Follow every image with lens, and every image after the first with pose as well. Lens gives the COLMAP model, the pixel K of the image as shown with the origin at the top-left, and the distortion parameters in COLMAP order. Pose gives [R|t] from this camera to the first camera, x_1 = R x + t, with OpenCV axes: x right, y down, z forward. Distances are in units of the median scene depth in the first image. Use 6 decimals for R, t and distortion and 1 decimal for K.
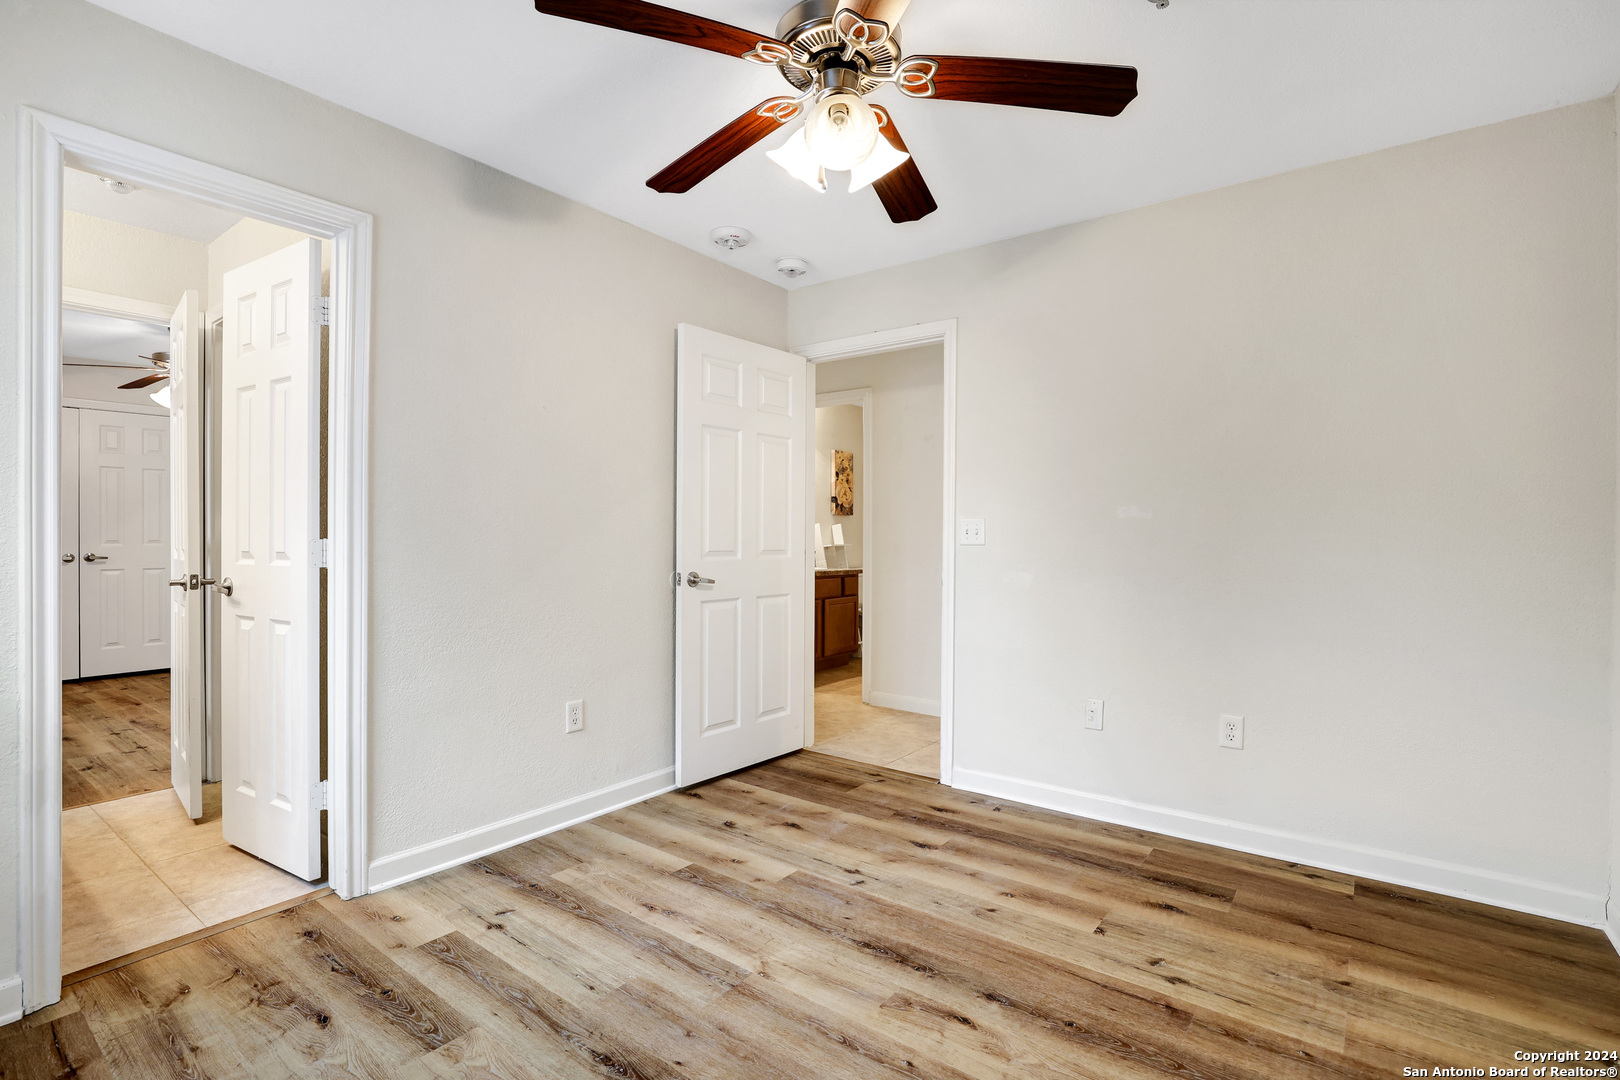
lens RADIAL K [[755.6, 0, 802.7], [0, 755.6, 540.3], [0, 0, 1]] dist [-0.033893, 0.007135]
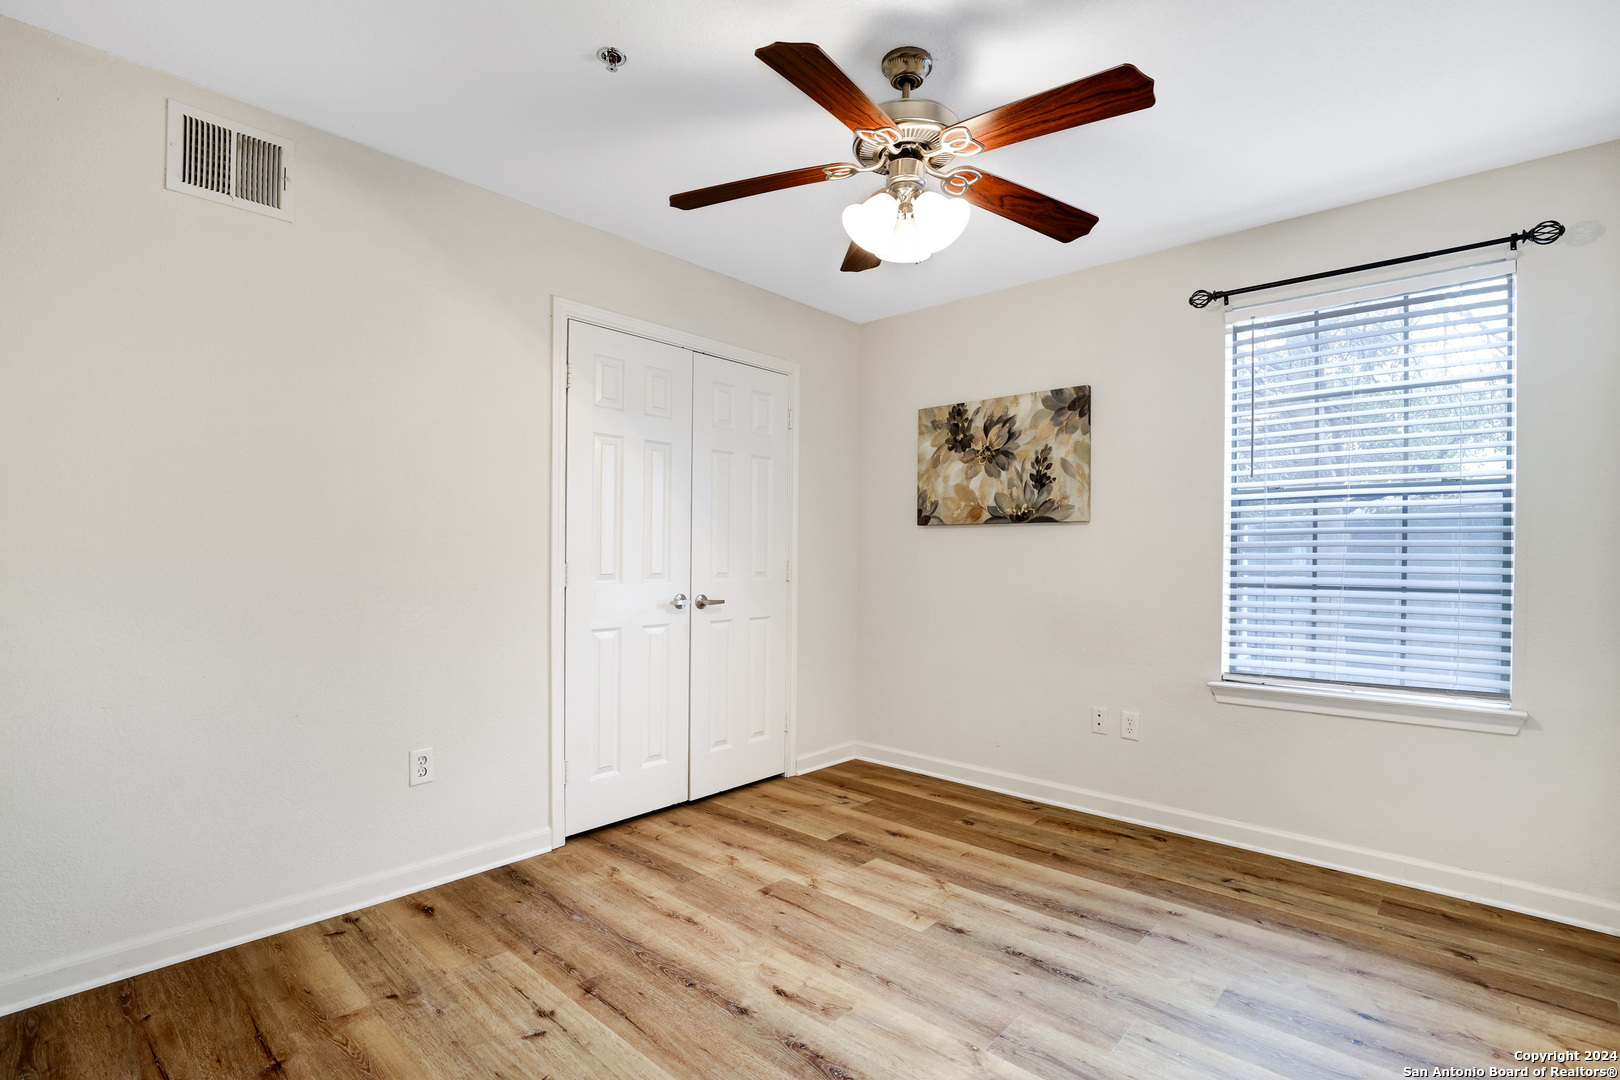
lens RADIAL K [[755.6, 0, 810.7], [0, 755.6, 541.7], [0, 0, 1]] dist [-0.033893, 0.007135]
pose [[-0.996983, -0.011468, 0.076772, 0.086240], [-0.012382, 0.999858, -0.011428, -0.026137], [-0.076630, -0.012345, -0.996983, 2.008187]]
